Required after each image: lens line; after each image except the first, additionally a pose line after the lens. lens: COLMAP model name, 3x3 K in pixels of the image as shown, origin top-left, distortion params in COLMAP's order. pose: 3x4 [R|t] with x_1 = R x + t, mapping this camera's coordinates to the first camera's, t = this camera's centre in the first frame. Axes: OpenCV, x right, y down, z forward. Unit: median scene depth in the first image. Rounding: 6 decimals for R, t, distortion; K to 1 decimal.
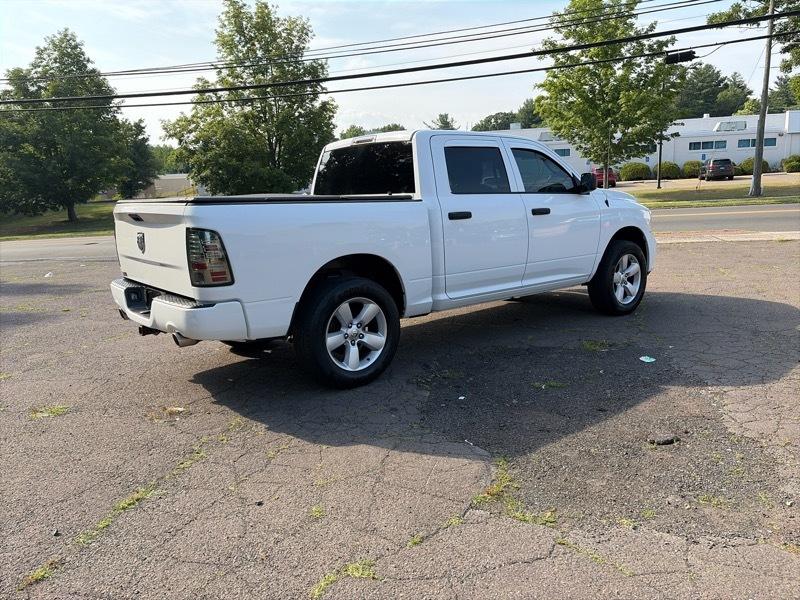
lens RADIAL K [[597.9, 0, 401.1], [0, 597.9, 285.7], [0, 0, 1]] dist [0.045918, -0.035227]
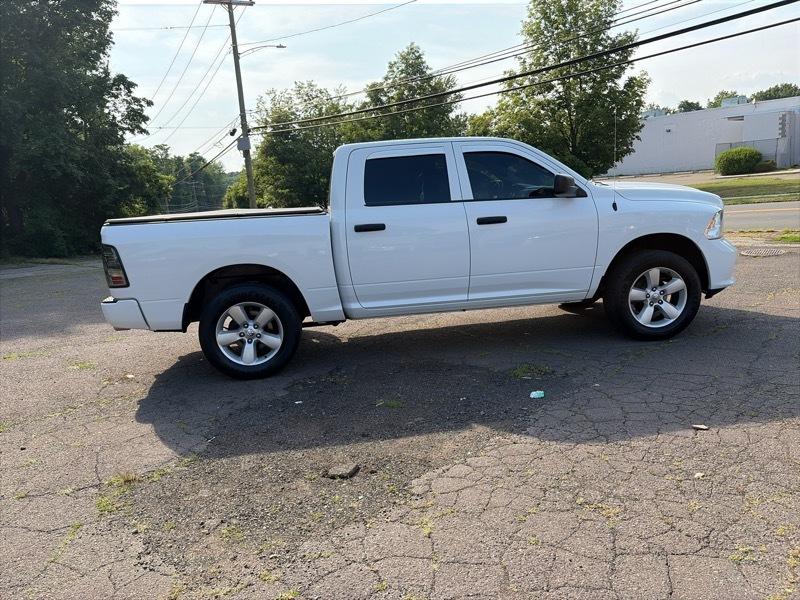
lens RADIAL K [[596.9, 0, 403.1], [0, 596.9, 295.2], [0, 0, 1]] dist [0.036805, -0.032100]
pose [[0.842507, 0.063986, -0.534871, 0.109543], [-0.040756, 0.997646, 0.055149, -0.009563], [0.537141, -0.024664, 0.843132, 0.026710]]
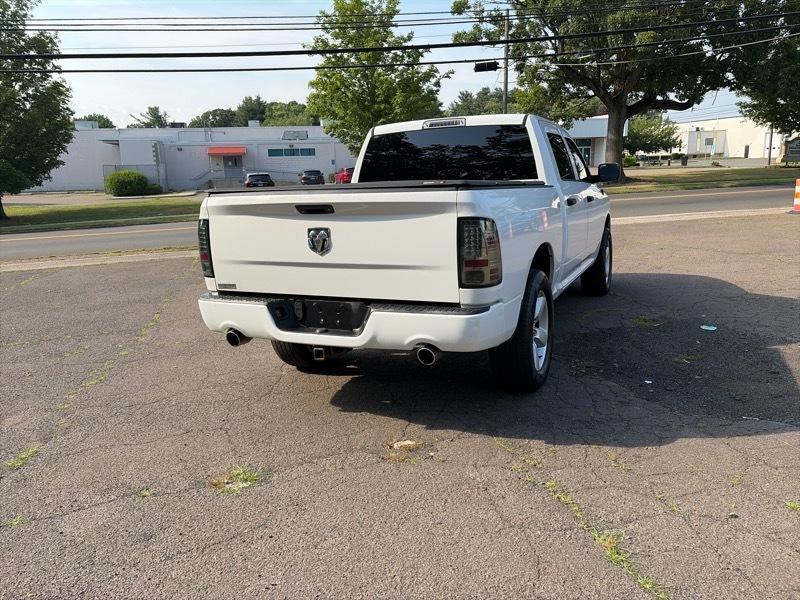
lens RADIAL K [[596.9, 0, 403.1], [0, 596.9, 295.2], [0, 0, 1]] dist [0.036805, -0.032100]
pose [[0.898981, -0.079680, 0.430678, -0.092132], [0.072631, 0.996819, 0.032814, -0.002710], [-0.431923, 0.001781, 0.901909, 0.035780]]
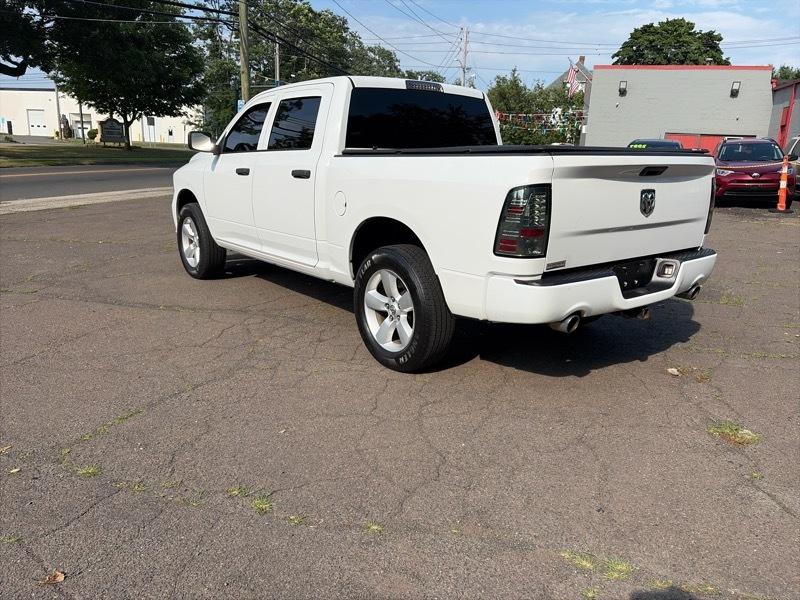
lens RADIAL K [[606.3, 0, 401.9], [0, 606.3, 305.0], [0, 0, 1]] dist [0.039200, -0.035721]
pose [[0.021151, -0.210346, 0.977398, -0.171594], [0.141265, 0.968438, 0.205361, -0.020840], [-0.989746, 0.133728, 0.050198, 0.178092]]
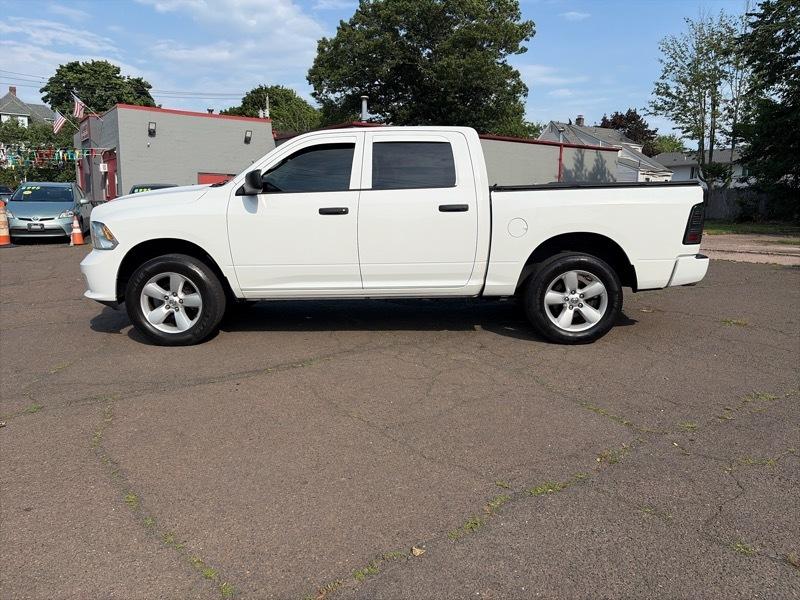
lens RADIAL K [[606.3, 0, 401.9], [0, 606.3, 305.0], [0, 0, 1]] dist [0.039200, -0.035721]
pose [[-0.766777, -0.077245, 0.637249, -0.122206], [0.133544, 0.951816, 0.276065, -0.047067], [-0.627868, 0.296781, -0.719515, 0.340367]]
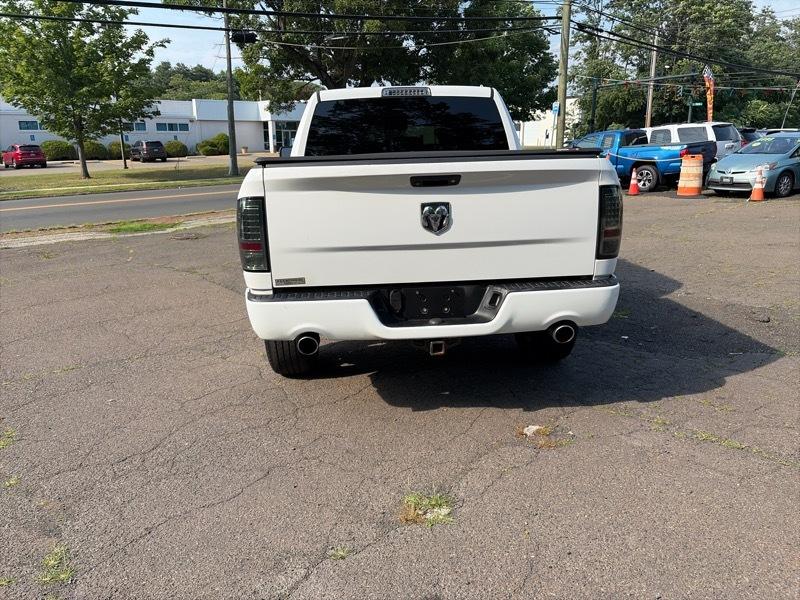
lens RADIAL K [[599.3, 0, 400.0], [0, 599.3, 300.0], [0, 0, 1]] dist [0.029500, -0.011788]
pose [[0.591110, -0.172398, 0.787952, -0.136794], [0.132751, 0.984363, 0.115784, -0.008911], [-0.795592, 0.036160, 0.604753, 0.086730]]
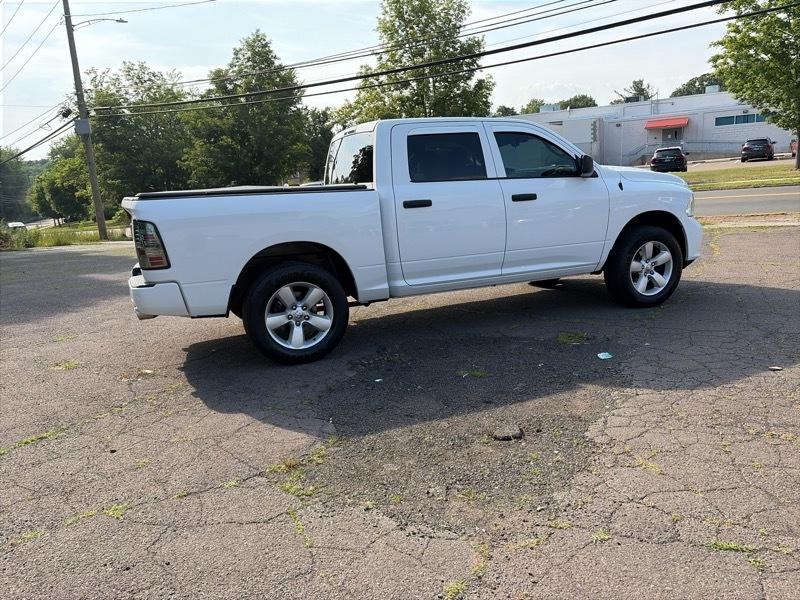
lens RADIAL K [[596.9, 0, 403.1], [0, 596.9, 295.2], [0, 0, 1]] dist [0.036805, -0.032100]
pose [[0.956393, 0.034543, -0.290032, 0.058884], [-0.019660, 0.998343, 0.054075, -0.002635], [0.291420, -0.046015, 0.955488, 0.002267]]
